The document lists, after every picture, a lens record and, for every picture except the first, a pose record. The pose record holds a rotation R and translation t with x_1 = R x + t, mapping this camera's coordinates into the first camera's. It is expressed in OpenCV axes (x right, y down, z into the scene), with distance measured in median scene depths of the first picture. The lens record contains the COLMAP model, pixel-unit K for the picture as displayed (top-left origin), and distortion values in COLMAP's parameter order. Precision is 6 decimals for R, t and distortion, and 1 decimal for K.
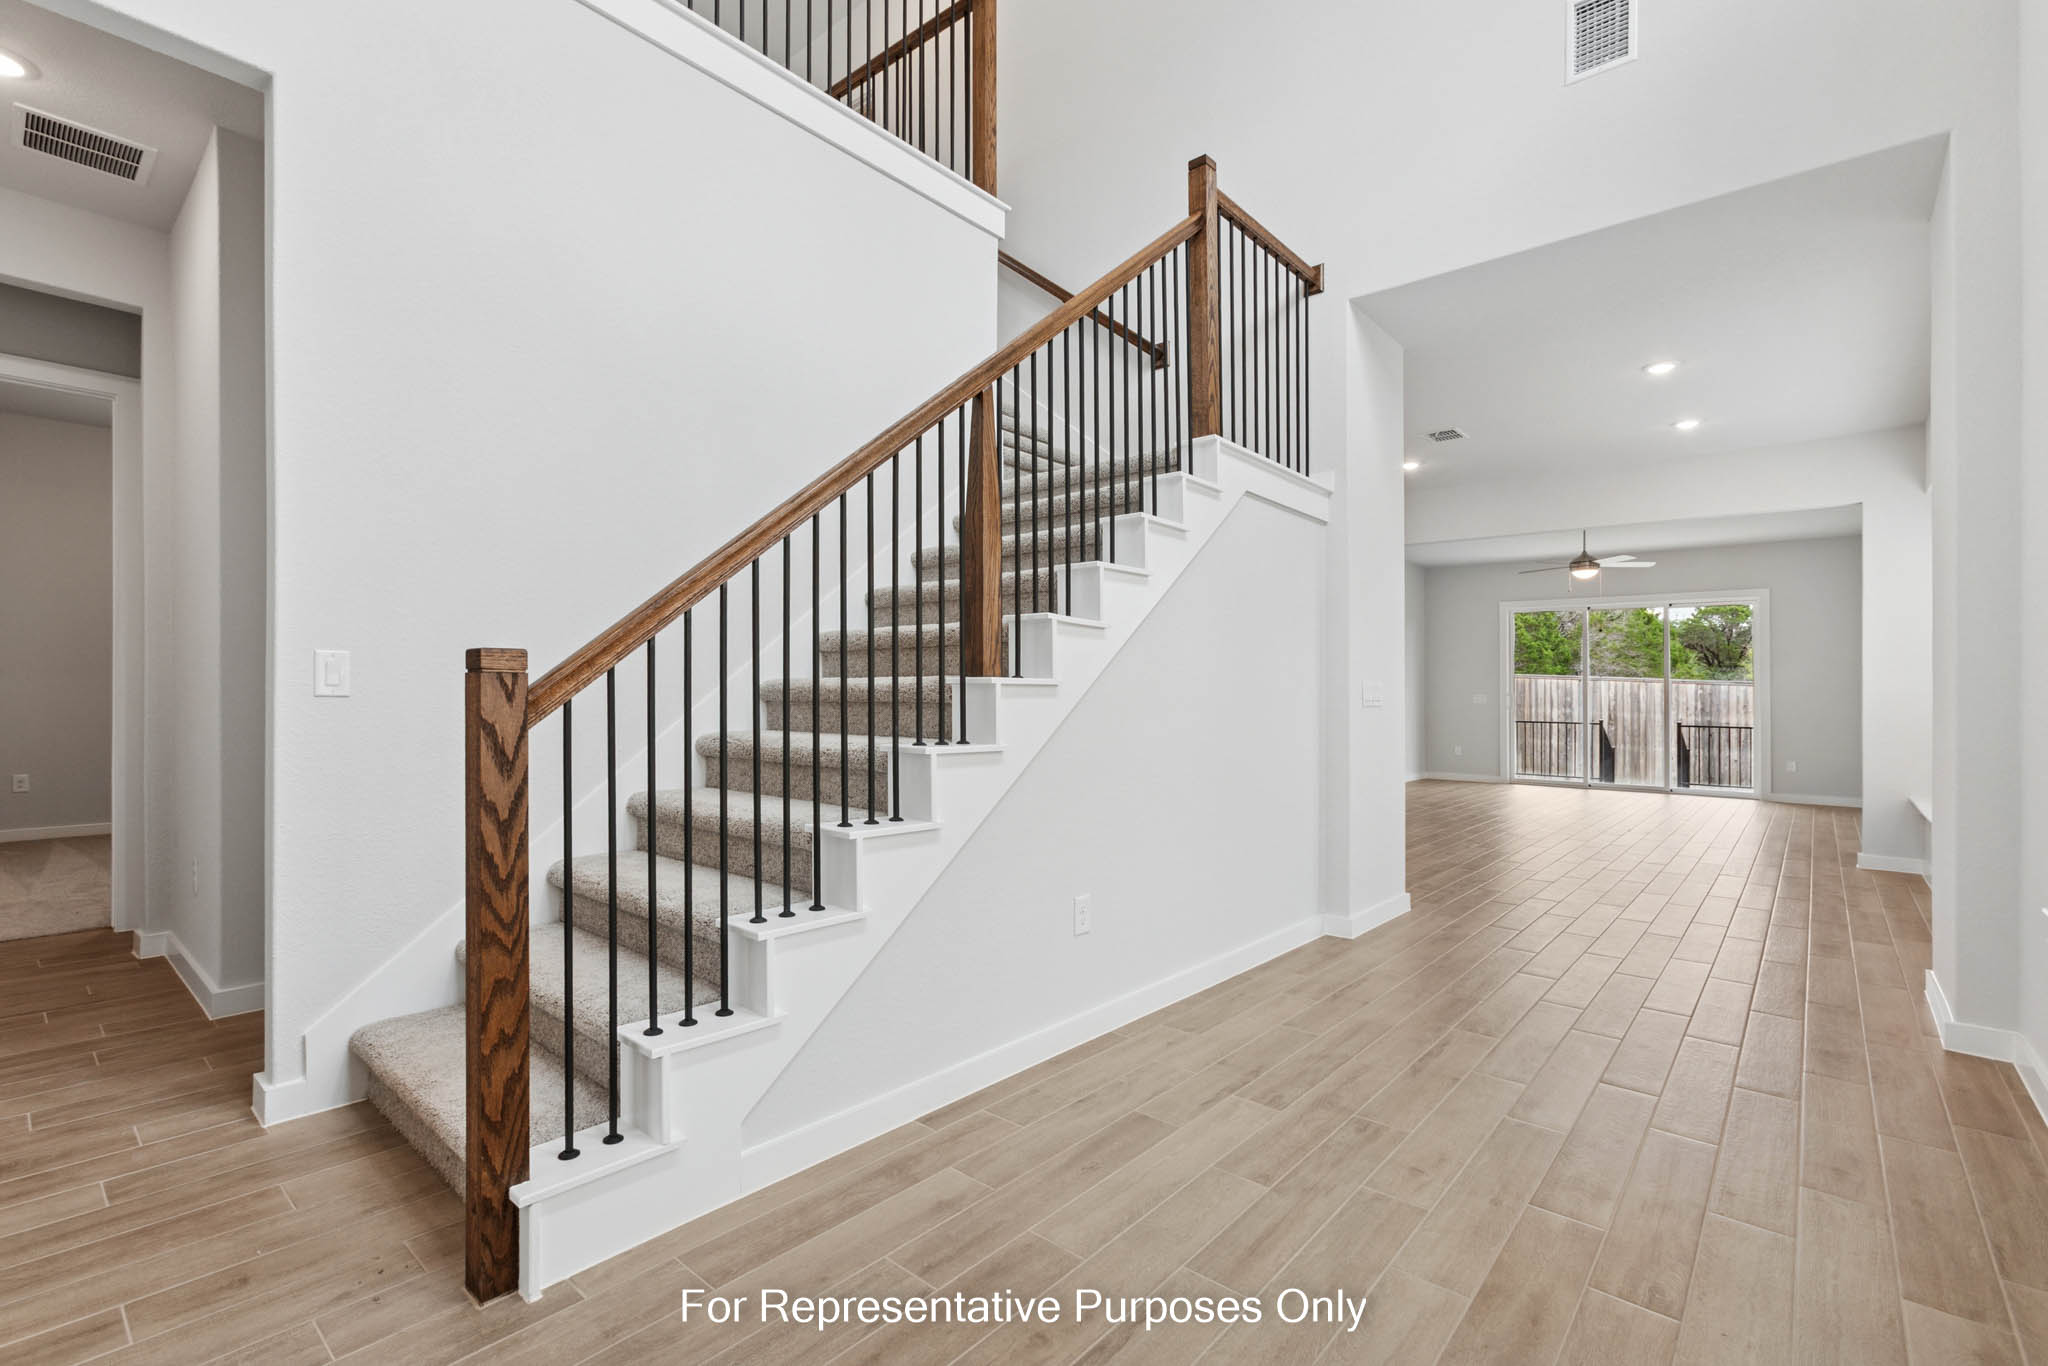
lens RADIAL K [[909.1, 0, 1023.7], [0, 909.1, 702.9], [0, 0, 1]] dist [-0.000489, -0.000014]
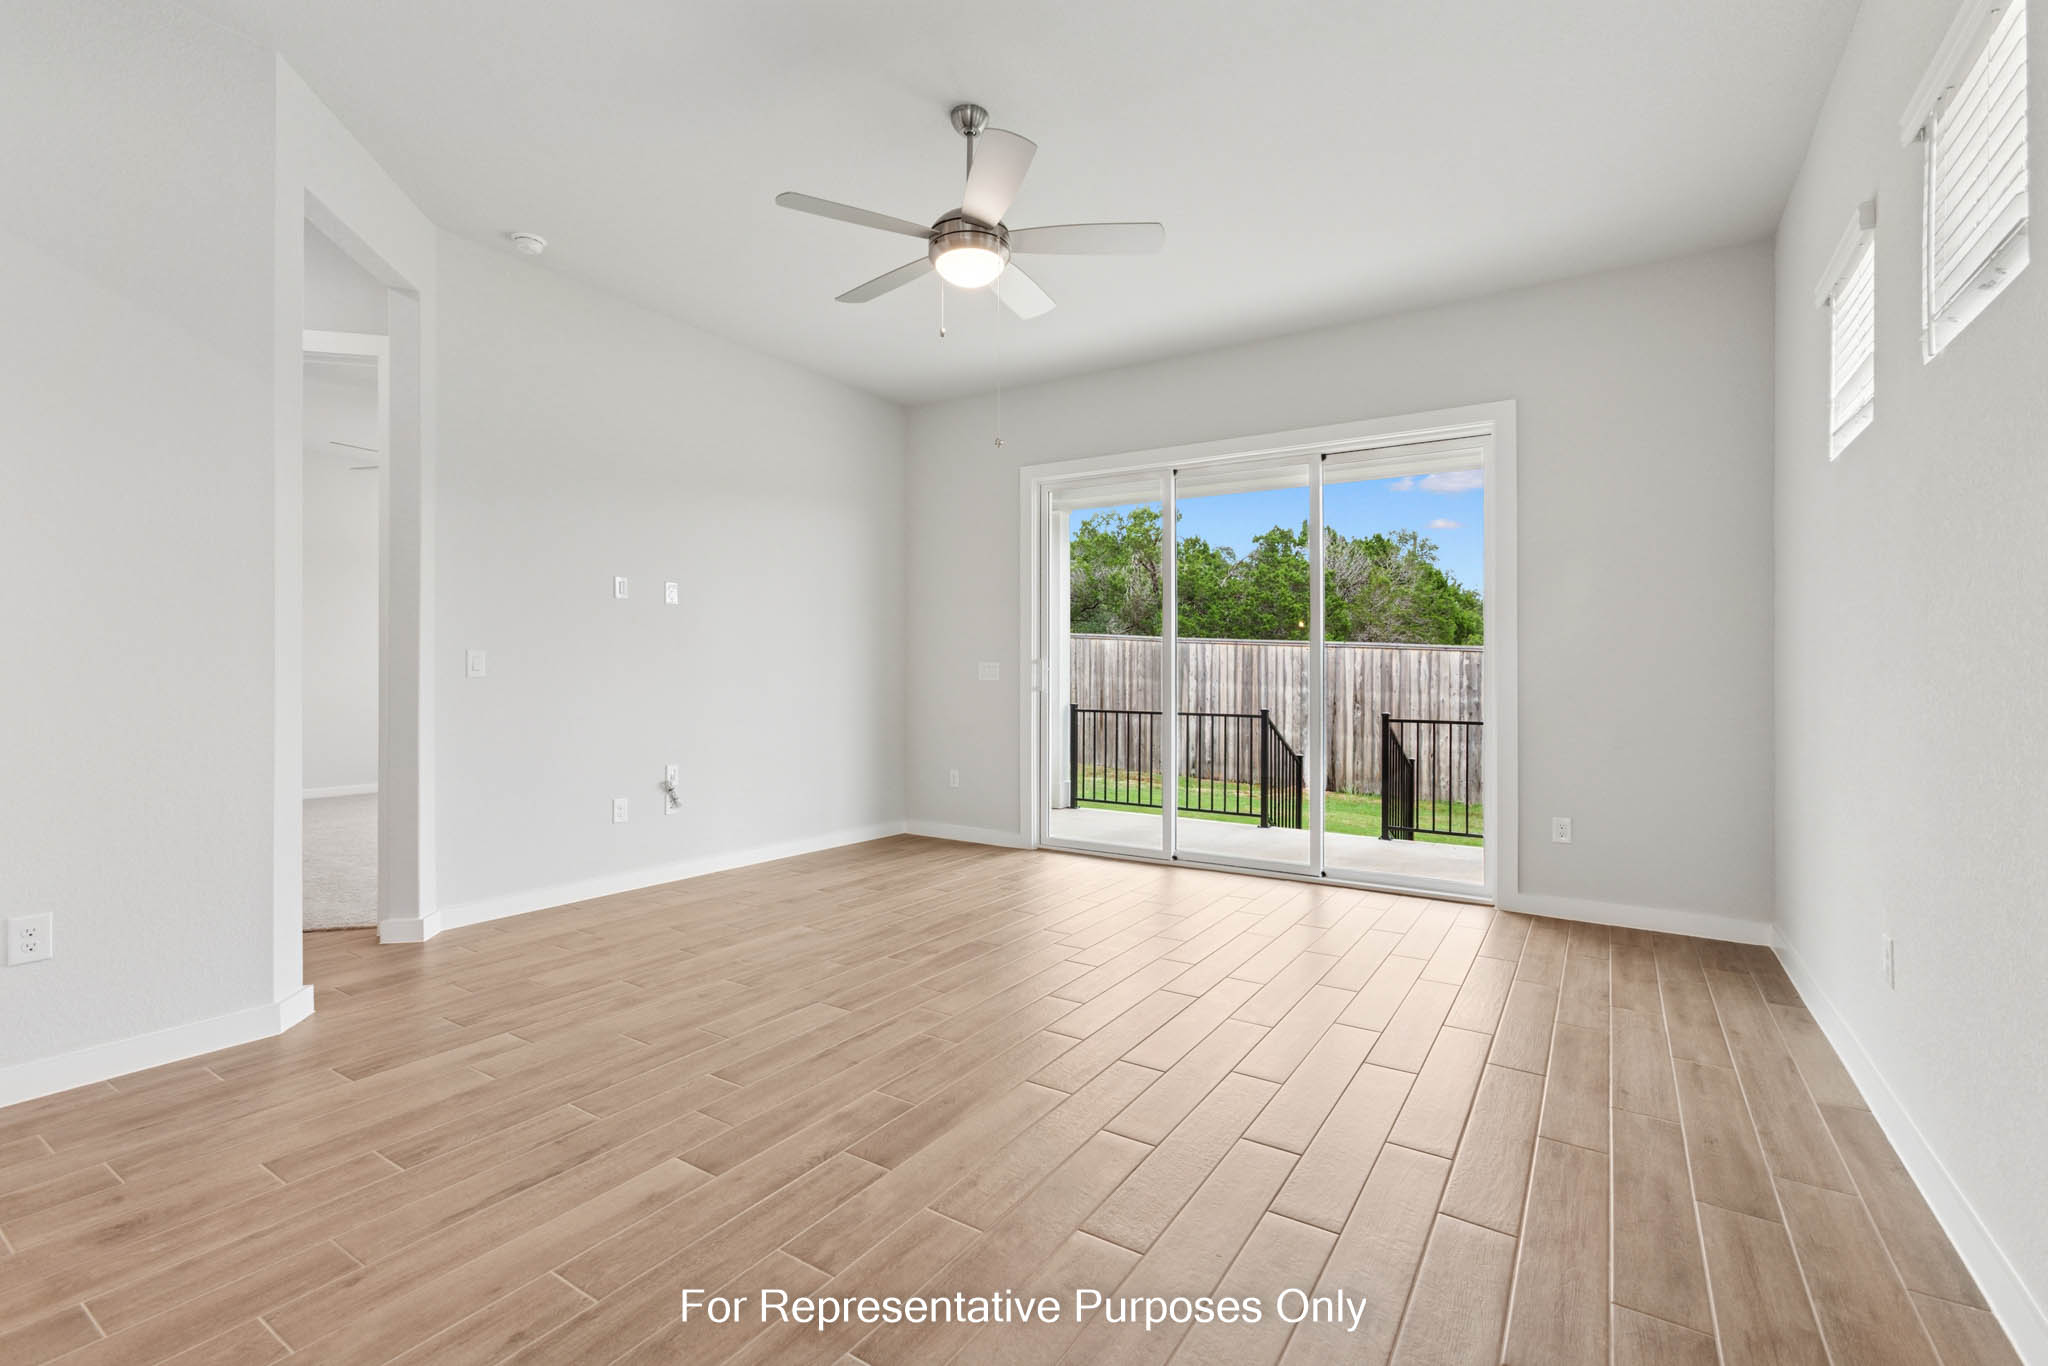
lens RADIAL K [[909.1, 0, 1014.6], [0, 909.1, 662.3], [0, 0, 1]] dist [-0.000489, -0.000014]
pose [[0.990906, -0.007023, 0.134371, 0.410429], [0.010412, 0.999645, -0.024533, 0.002634], [-0.134151, 0.025709, 0.990627, 0.470210]]
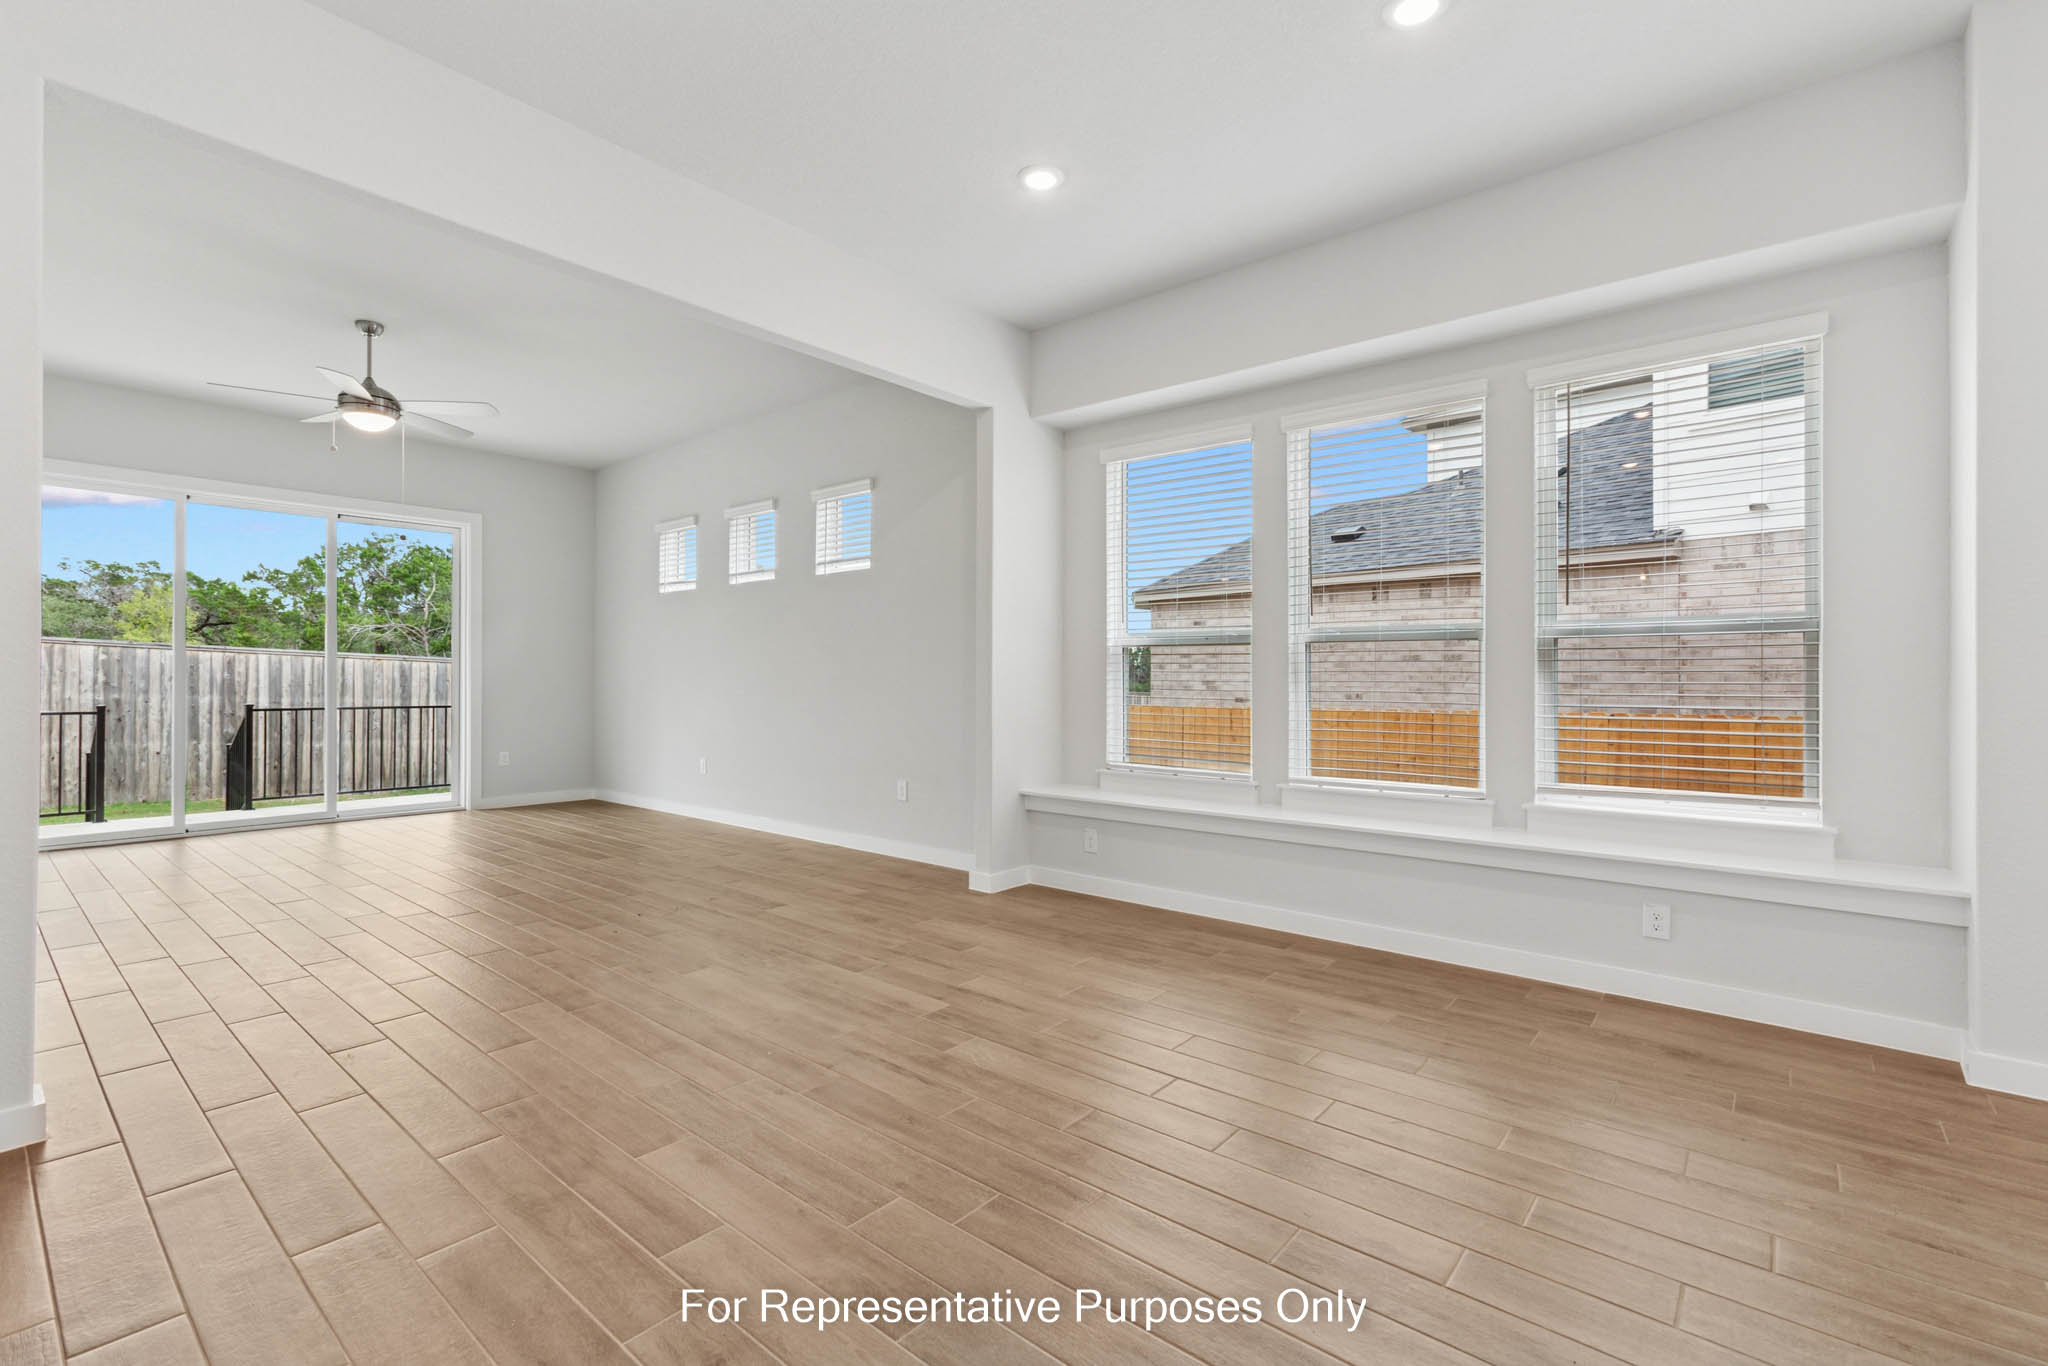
lens RADIAL K [[909.1, 0, 1013.5], [0, 909.1, 674.4], [0, 0, 1]] dist [-0.000489, -0.000014]
pose [[-0.005884, -0.013794, 0.999888, 0.072253], [0.007848, 0.999873, 0.013840, -0.004367], [-0.999952, 0.007929, -0.005775, 0.433846]]
